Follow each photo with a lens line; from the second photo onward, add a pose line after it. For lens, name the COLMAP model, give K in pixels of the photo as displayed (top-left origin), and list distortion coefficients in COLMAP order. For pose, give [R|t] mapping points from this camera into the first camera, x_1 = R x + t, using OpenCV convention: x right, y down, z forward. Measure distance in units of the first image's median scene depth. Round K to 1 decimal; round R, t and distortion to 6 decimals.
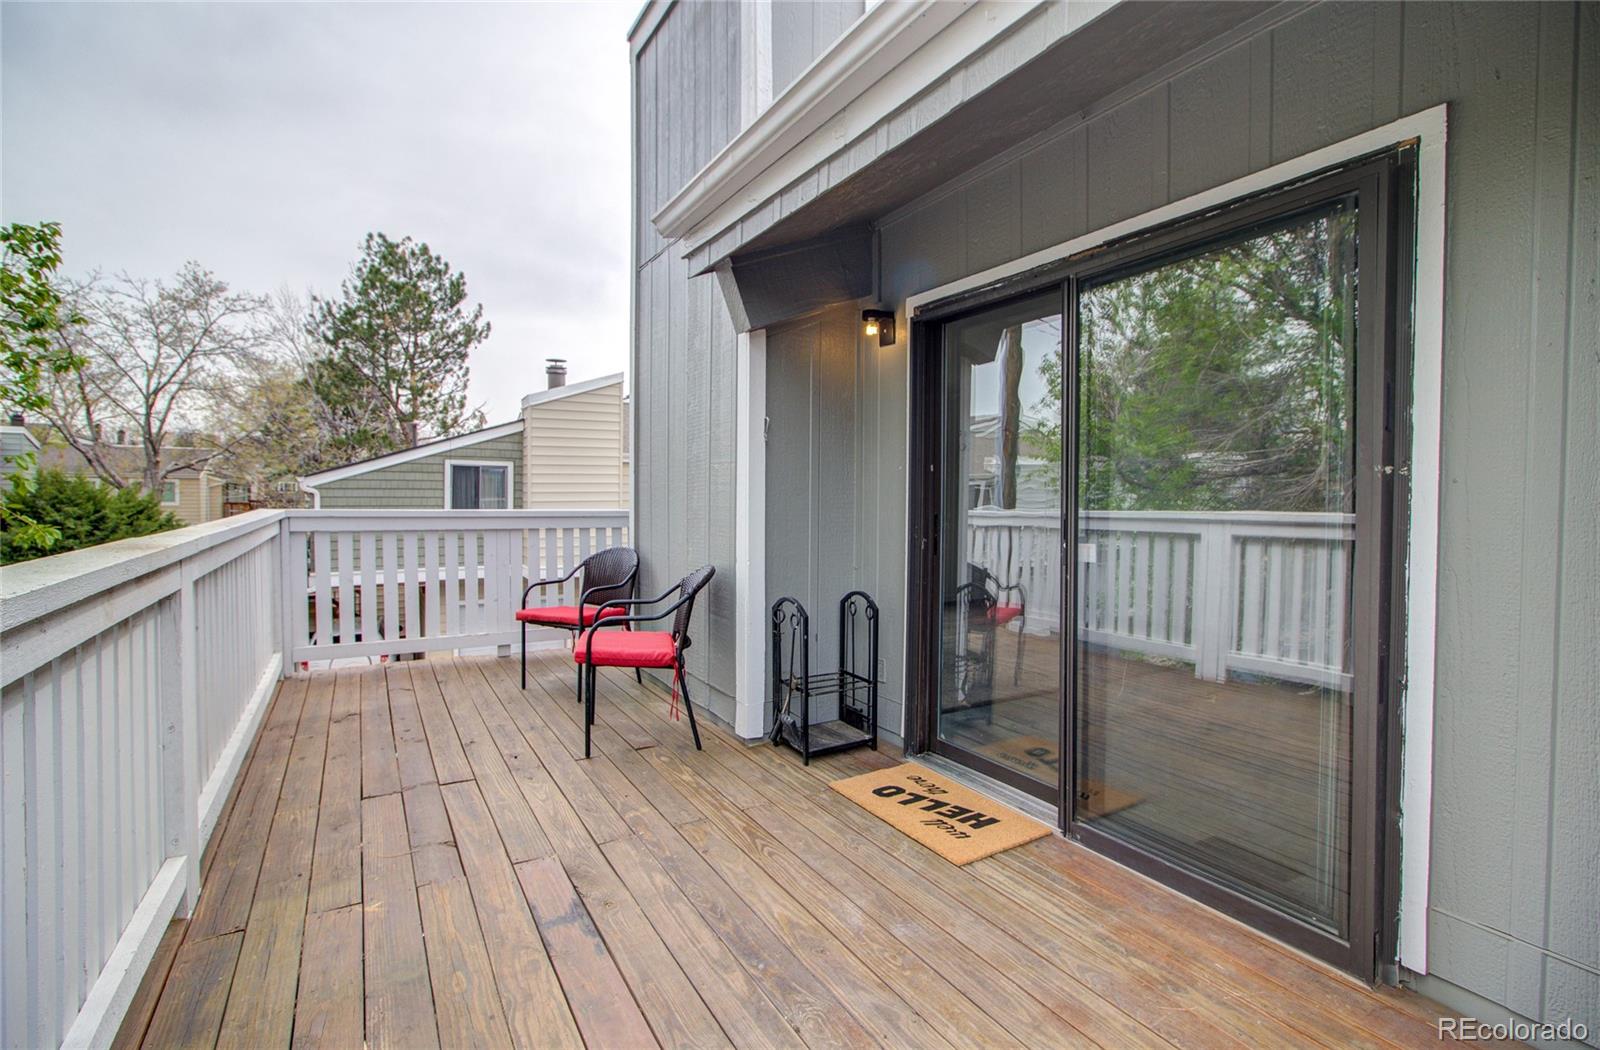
lens RADIAL K [[733.6, 0, 796.2], [0, 733.6, 517.3], [0, 0, 1]] dist [0.002368, 0.000273]
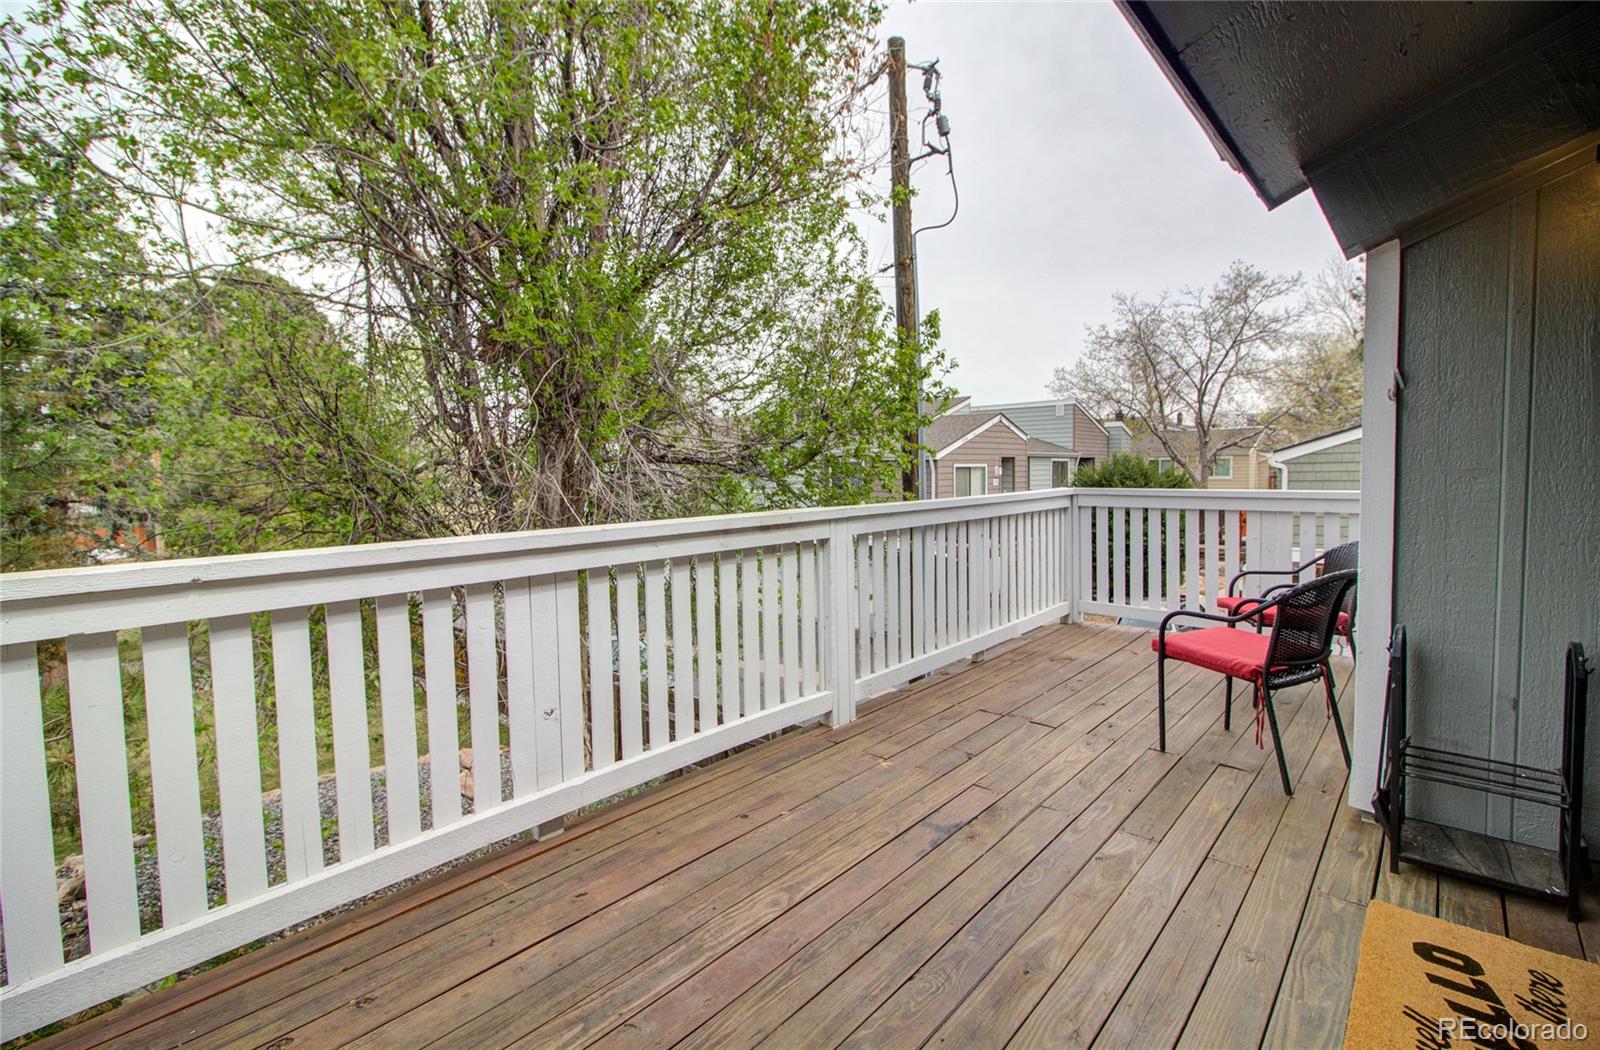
lens RADIAL K [[733.6, 0, 796.2], [0, 733.6, 517.3], [0, 0, 1]] dist [0.002368, 0.000273]
pose [[0.283696, 0.048298, -0.957697, 0.470824], [-0.011903, 0.998831, 0.046846, -0.017709], [0.958840, -0.001891, 0.283939, 0.256555]]
